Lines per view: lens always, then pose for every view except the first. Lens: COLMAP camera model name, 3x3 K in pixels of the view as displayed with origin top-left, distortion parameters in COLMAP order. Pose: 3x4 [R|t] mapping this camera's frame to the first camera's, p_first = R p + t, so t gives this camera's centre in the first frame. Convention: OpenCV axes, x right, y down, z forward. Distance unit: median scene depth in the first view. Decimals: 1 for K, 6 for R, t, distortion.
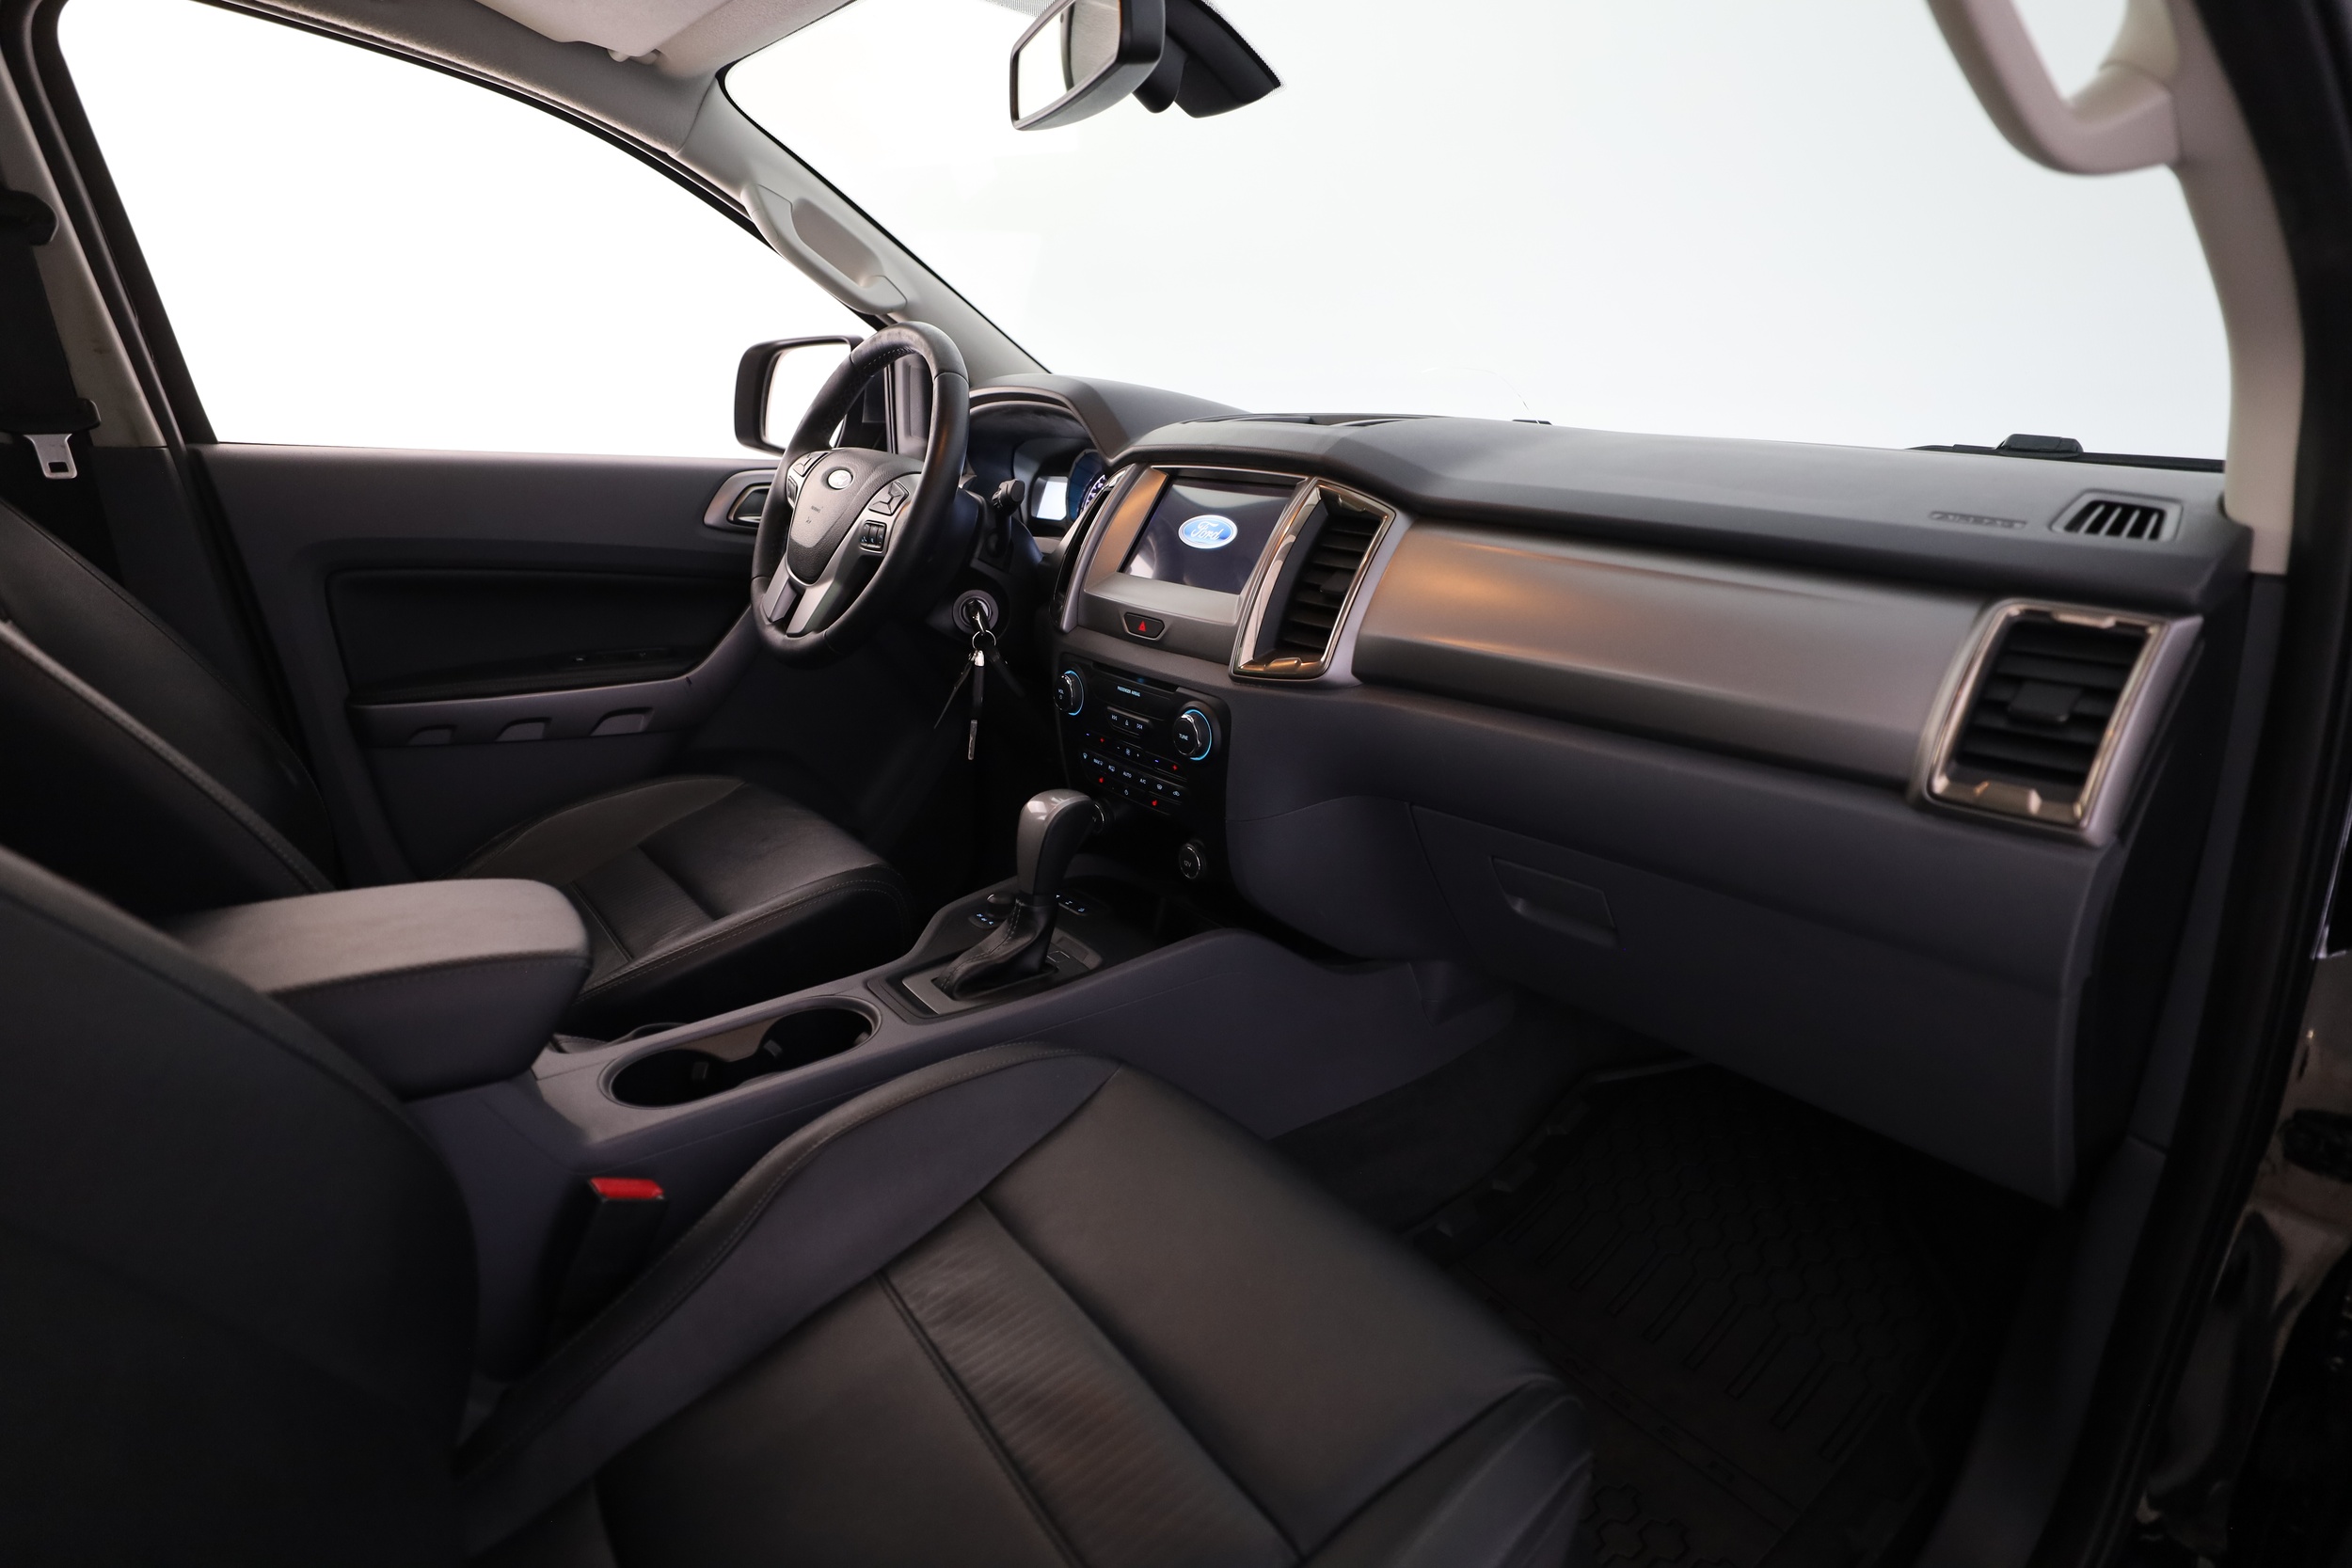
lens RADIAL K [[1246.5, 0, 1176.0], [0, 1246.5, 784.0], [0, 0, 1]] dist [-0.005718, 0.042078]
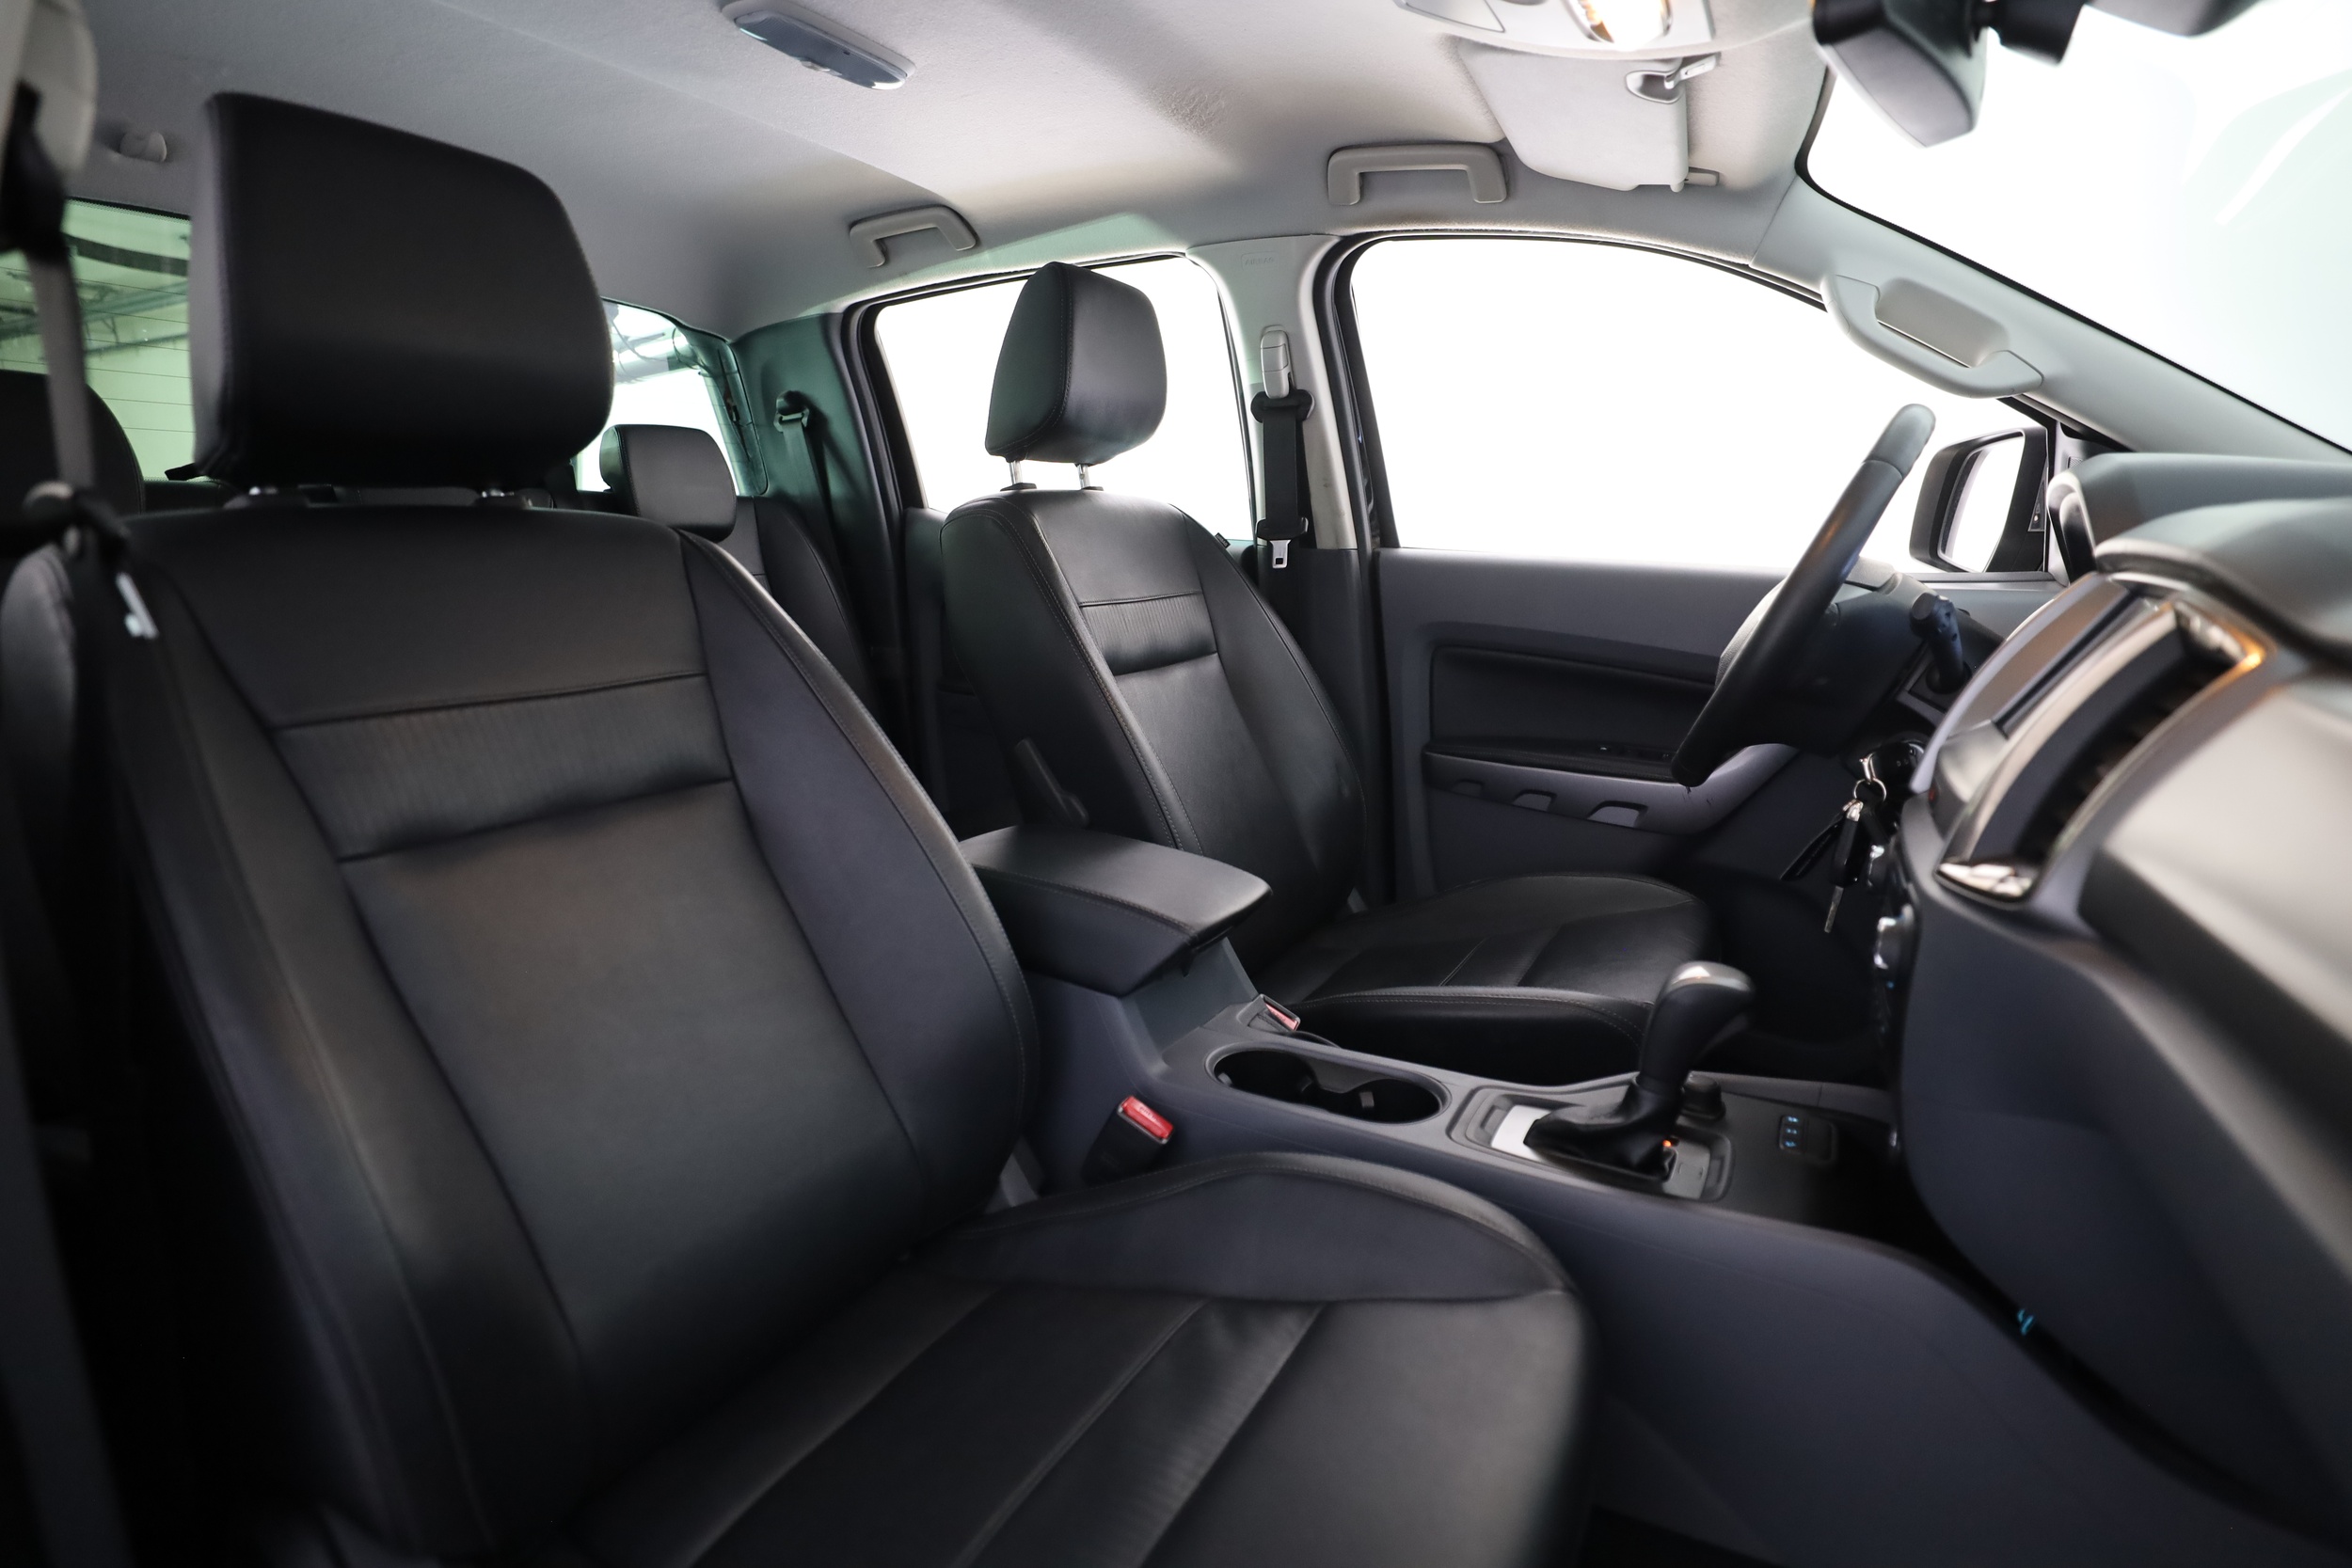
lens RADIAL K [[1246.5, 0, 1176.0], [0, 1246.5, 784.0], [0, 0, 1]] dist [-0.005718, 0.042078]
pose [[0.365610, 0.177648, -0.913658, 0.400317], [-0.271200, 0.959357, 0.078010, -0.060411], [0.890382, 0.219263, 0.398929, 0.284732]]
